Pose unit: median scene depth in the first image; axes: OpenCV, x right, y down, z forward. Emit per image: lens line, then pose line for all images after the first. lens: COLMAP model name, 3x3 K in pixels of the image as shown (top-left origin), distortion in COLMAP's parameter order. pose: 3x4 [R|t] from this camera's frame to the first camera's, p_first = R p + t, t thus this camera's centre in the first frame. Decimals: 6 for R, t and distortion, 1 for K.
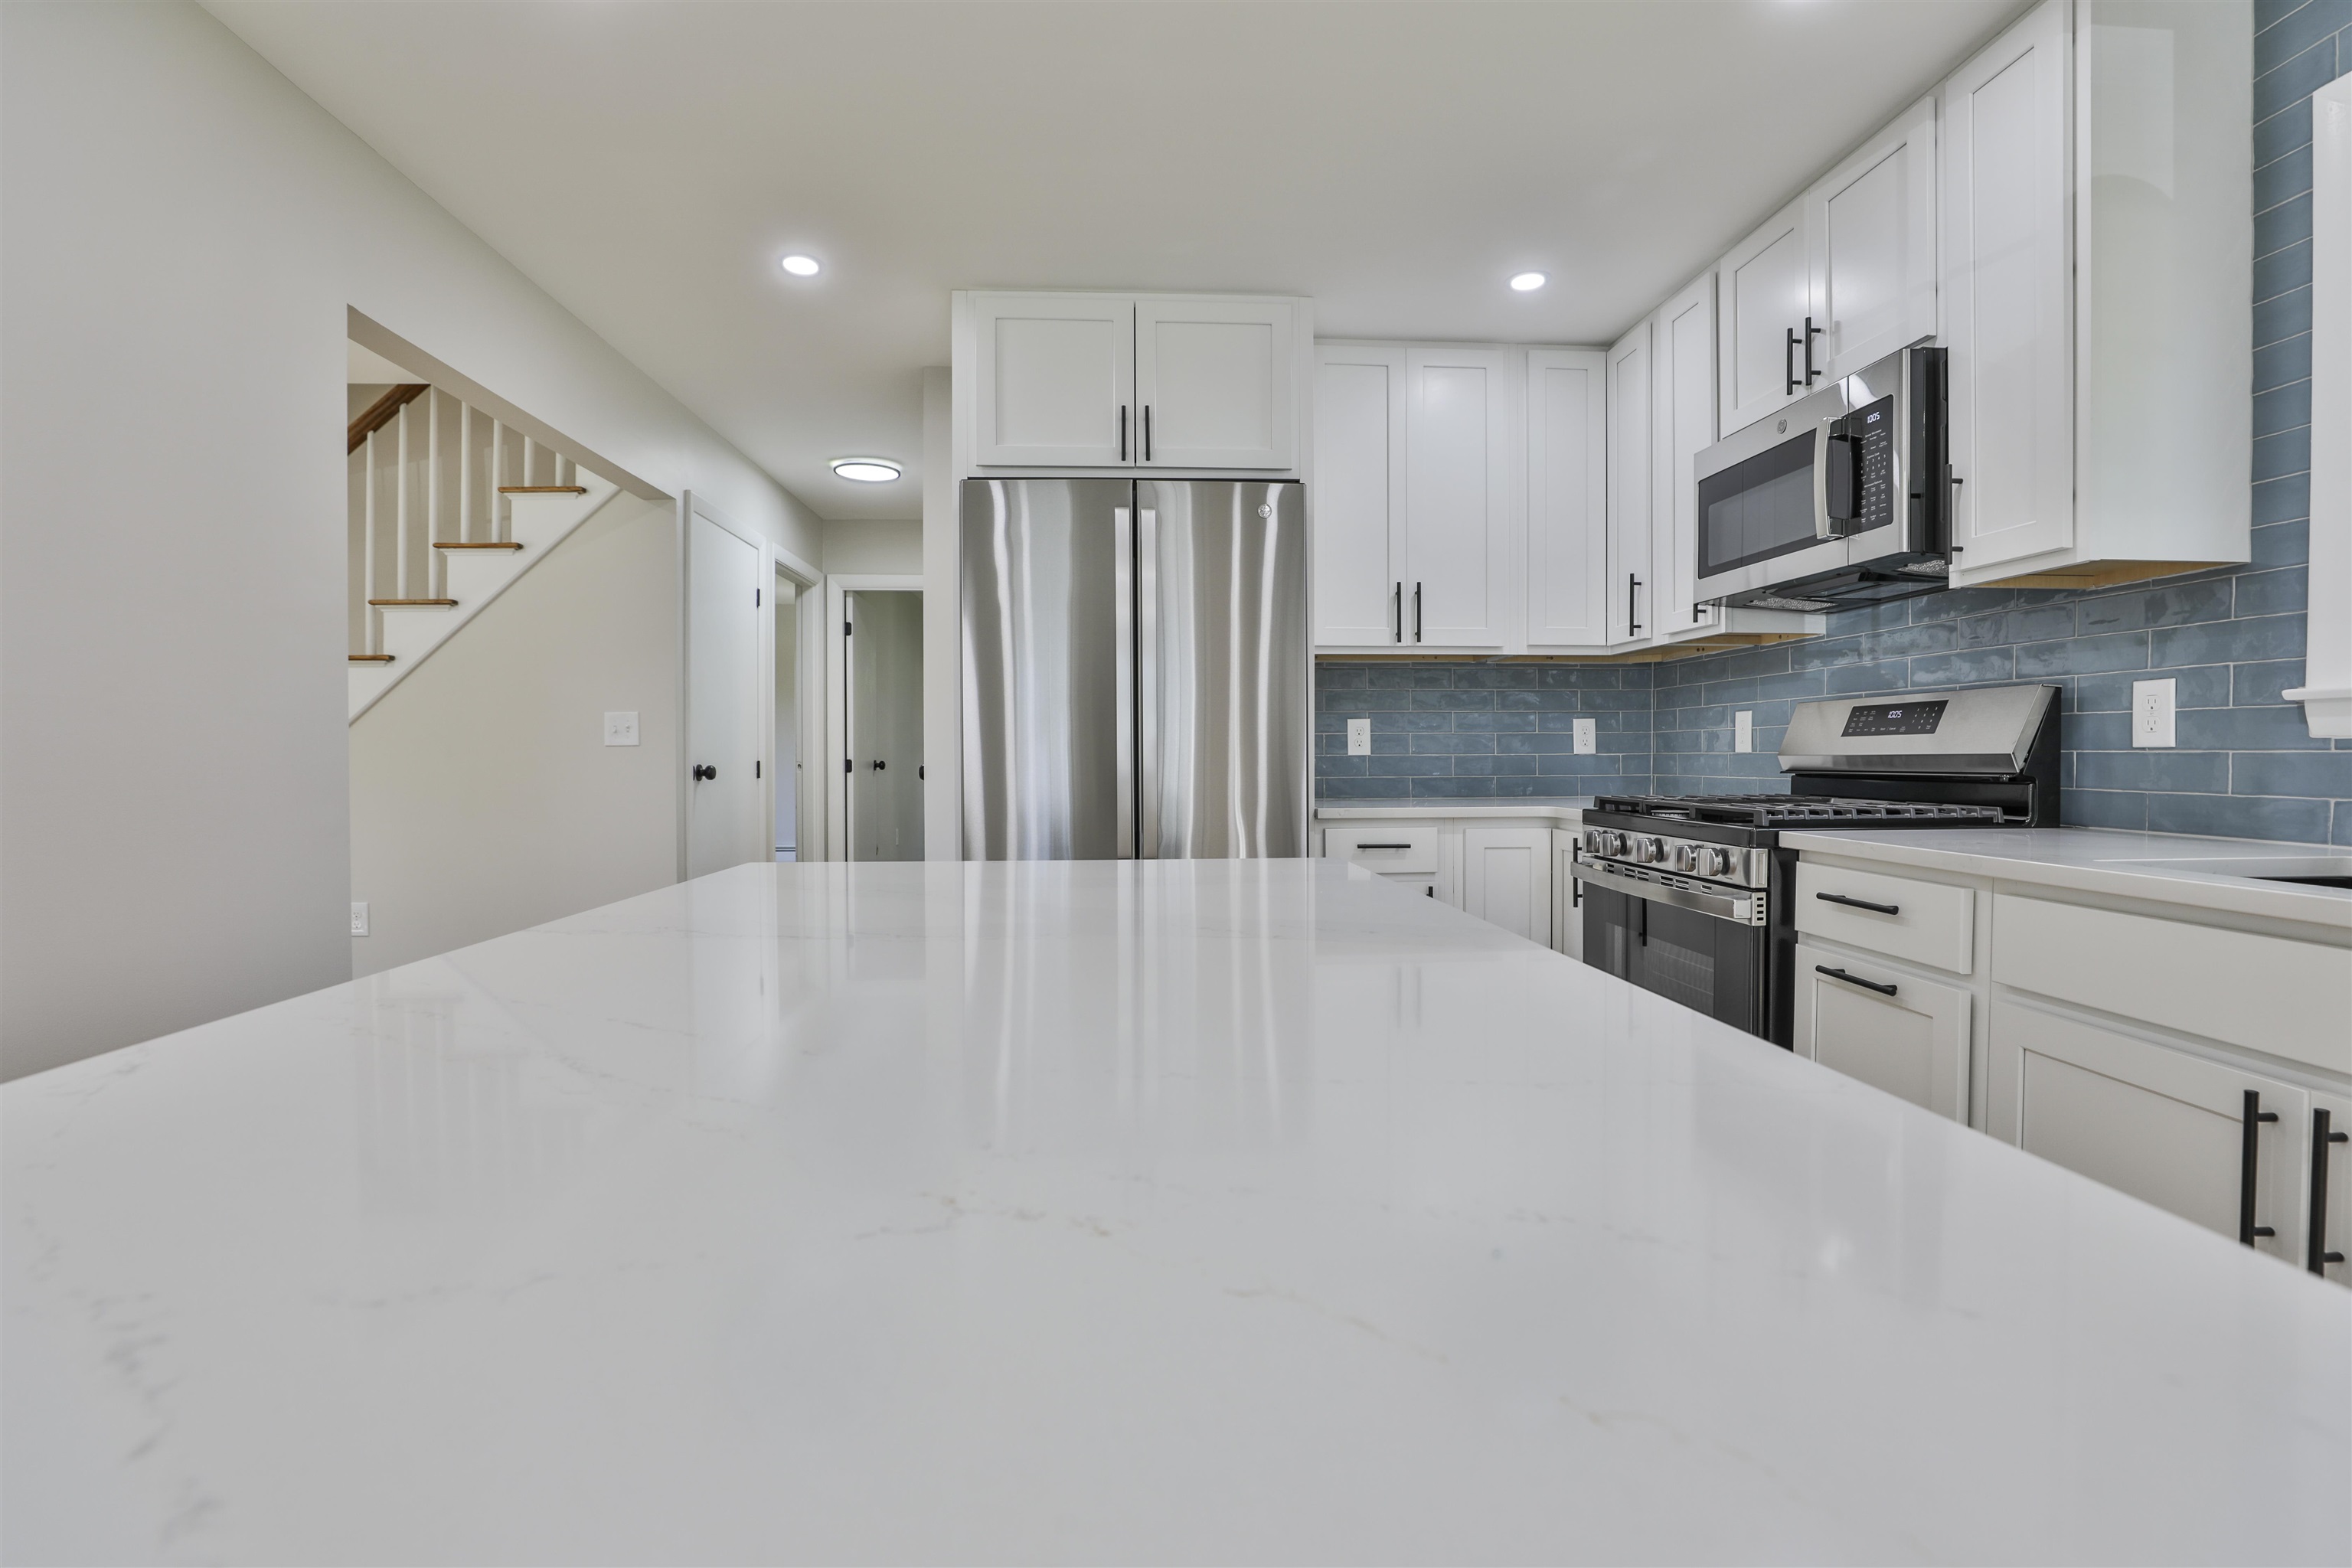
lens RADIAL K [[1078.1, 0, 1166.0], [0, 1078.1, 773.2], [0, 0, 1]] dist [-0.044872, 0.013168]
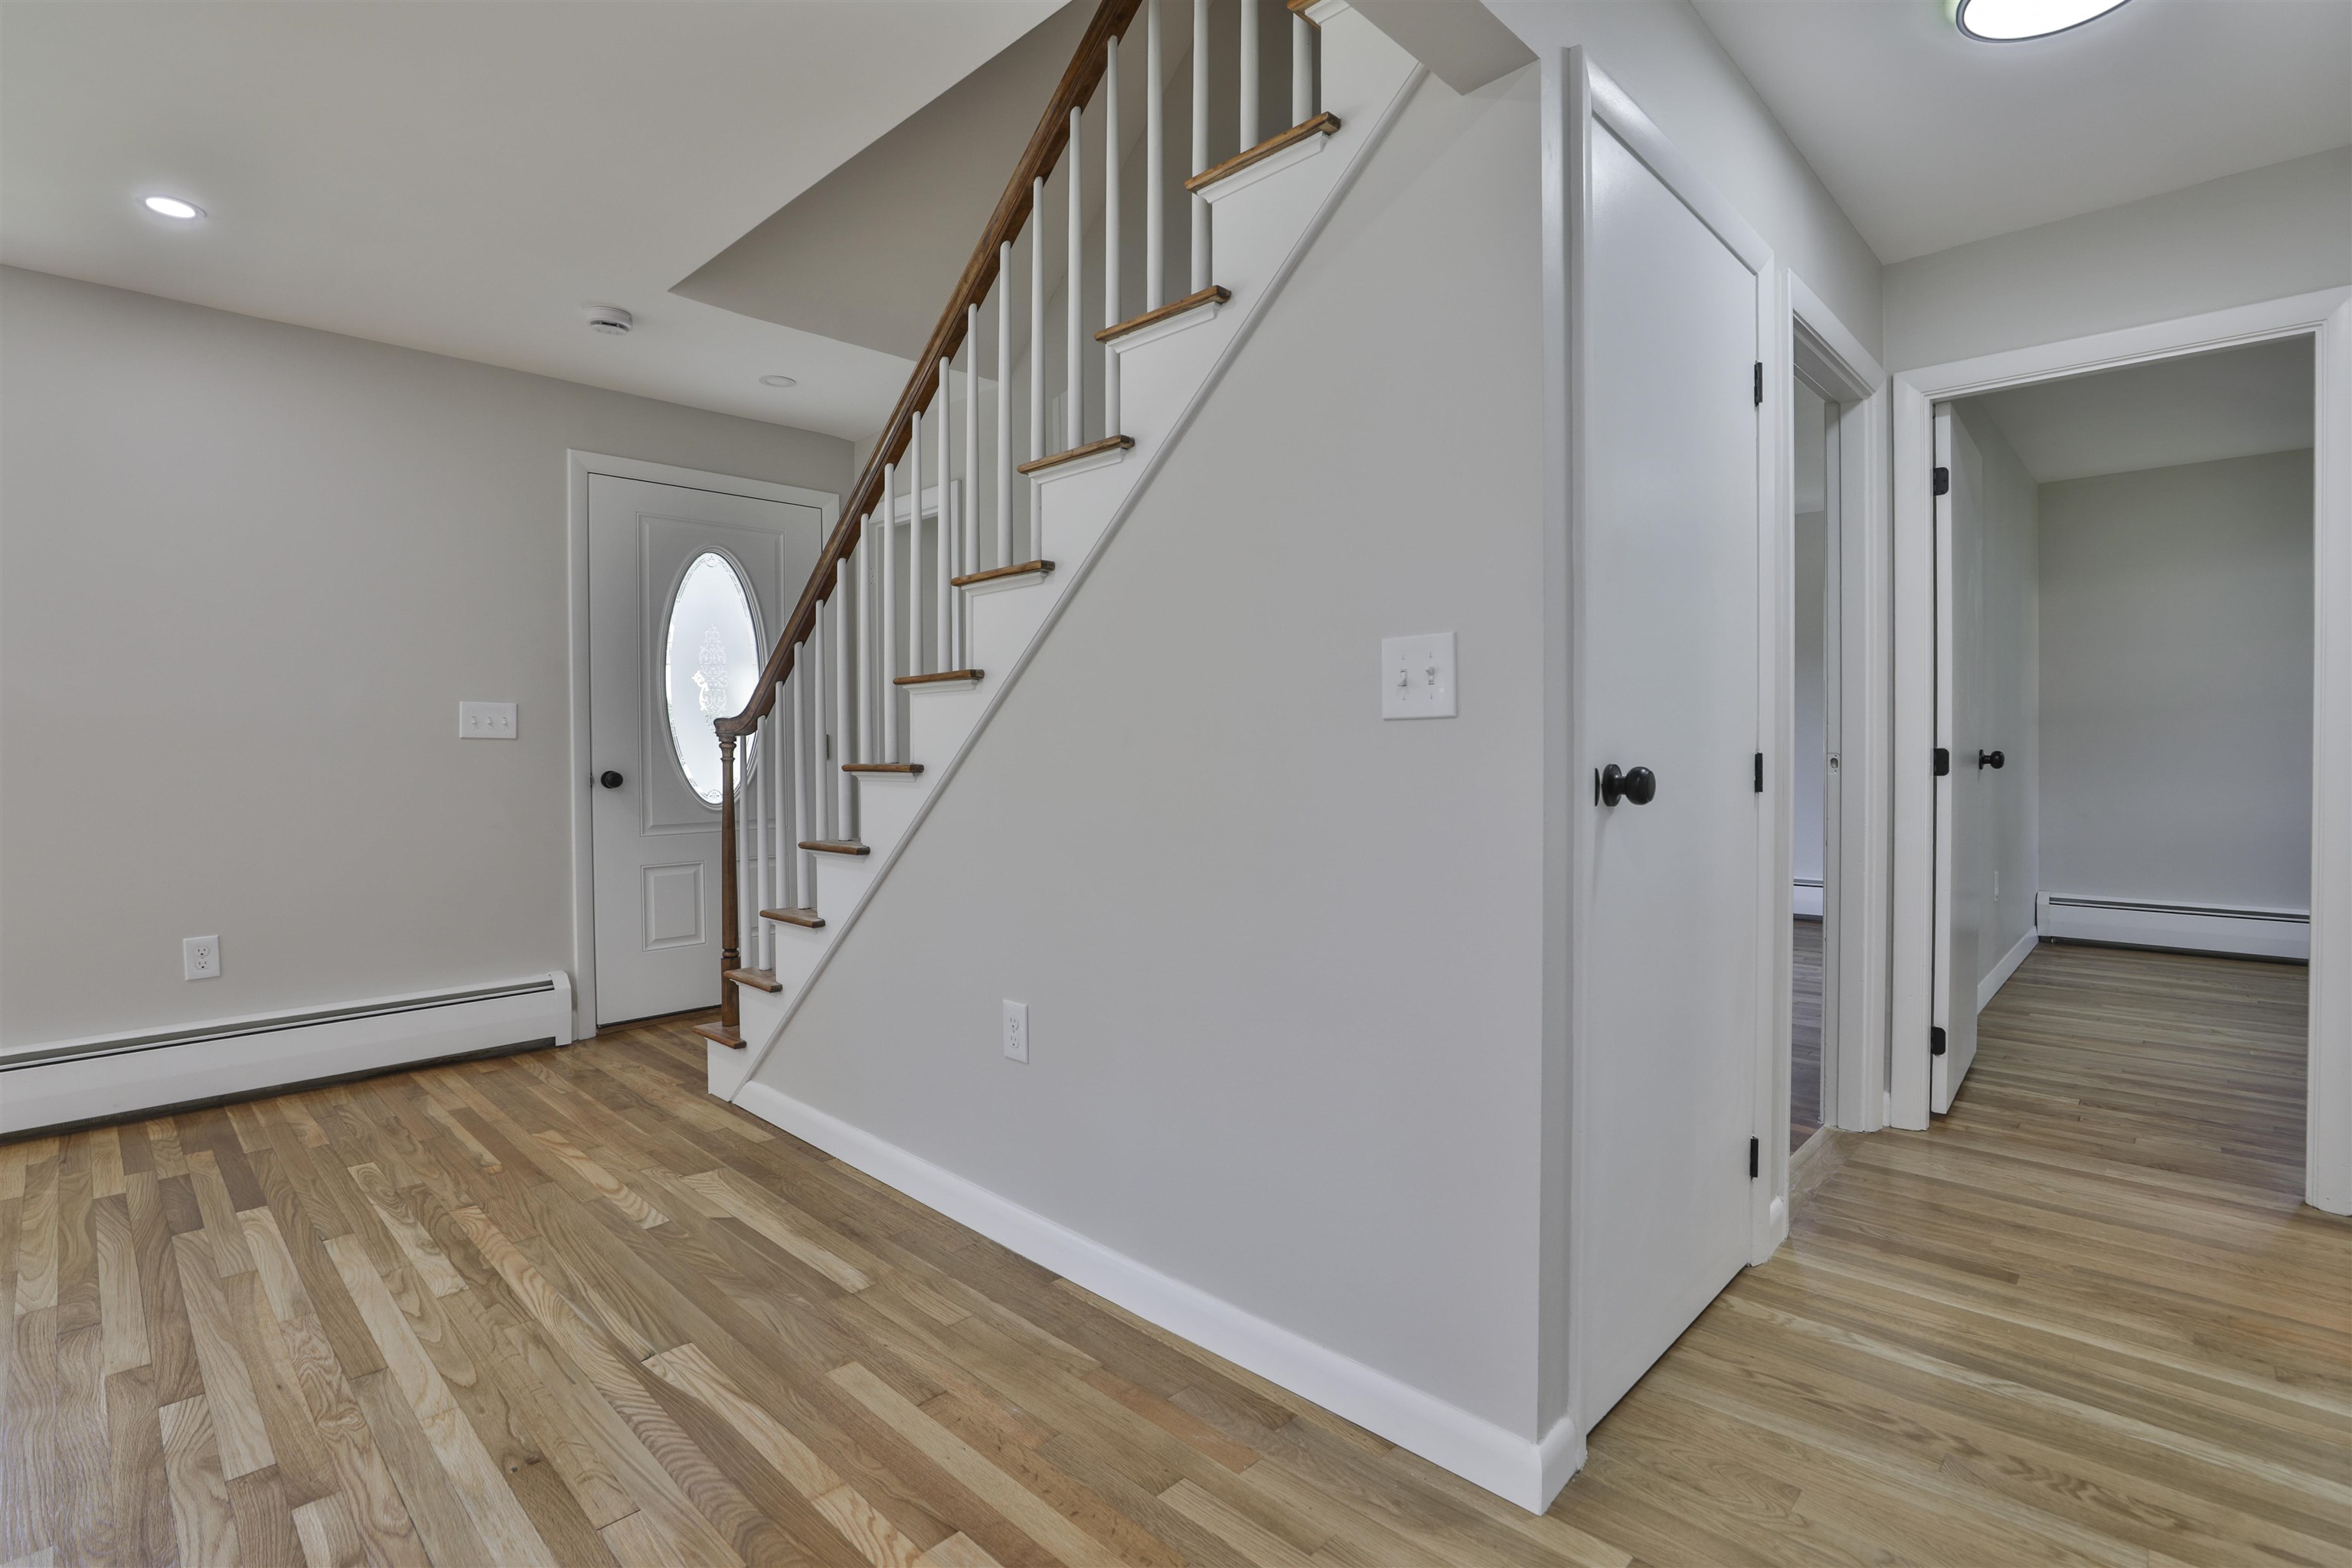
lens RADIAL K [[1088.9, 0, 1186.8], [0, 1088.9, 775.7], [0, 0, 1]] dist [-0.025527, 0.000553]
pose [[0.680146, 0.015169, -0.732920, -0.342541], [-0.005460, 0.999863, 0.015627, -0.012537], [0.733057, -0.006627, 0.680135, 0.839846]]
